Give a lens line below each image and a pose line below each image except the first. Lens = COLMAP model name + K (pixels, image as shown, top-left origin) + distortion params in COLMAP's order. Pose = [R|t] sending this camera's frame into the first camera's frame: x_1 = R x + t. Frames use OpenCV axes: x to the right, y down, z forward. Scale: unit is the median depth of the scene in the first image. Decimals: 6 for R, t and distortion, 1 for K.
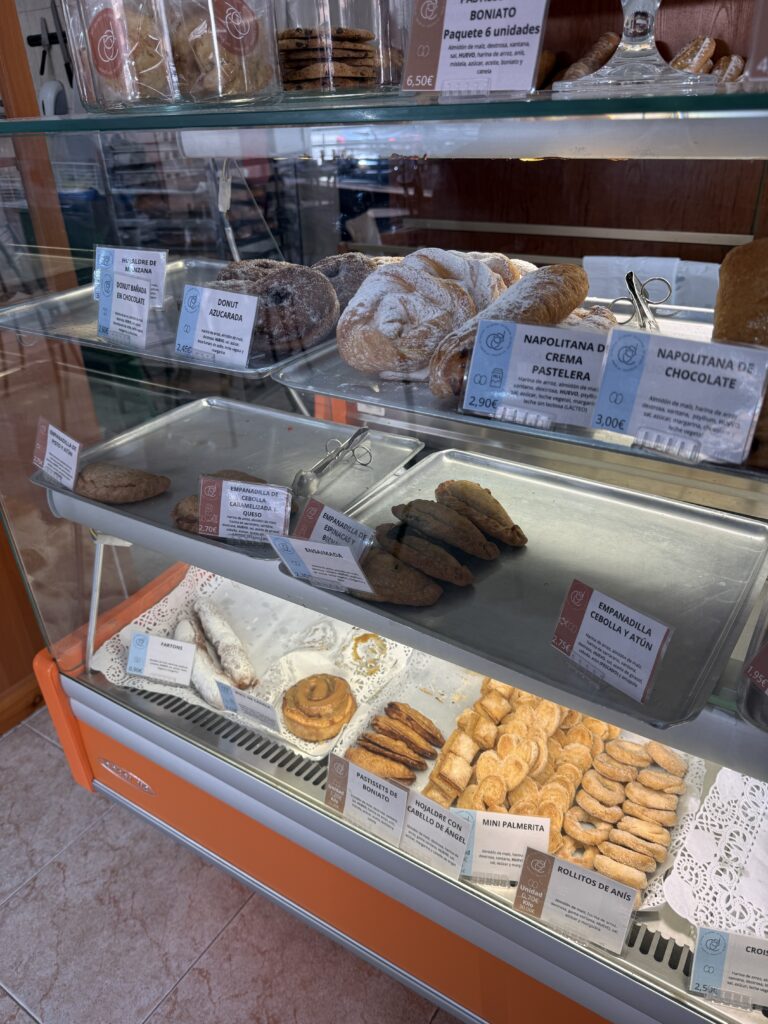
lens RADIAL K [[742.8, 0, 405.8], [0, 742.8, 513.4], [0, 0, 1]] dist [-0.045140, 0.007521]
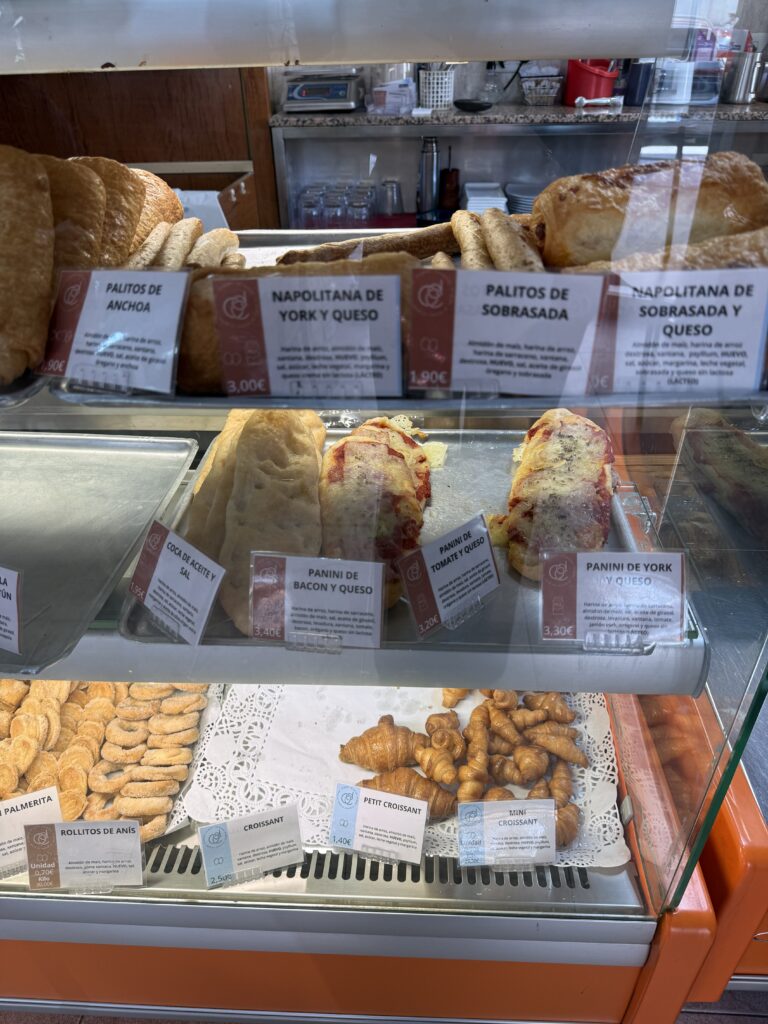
lens RADIAL K [[742.8, 0, 405.8], [0, 742.8, 513.4], [0, 0, 1]] dist [-0.045140, 0.007521]
pose [[0.860195, -0.279212, 0.426738, 0.277593], [0.243815, 0.960134, 0.136741, 0.049942], [-0.447905, -0.013579, 0.893978, -0.061033]]
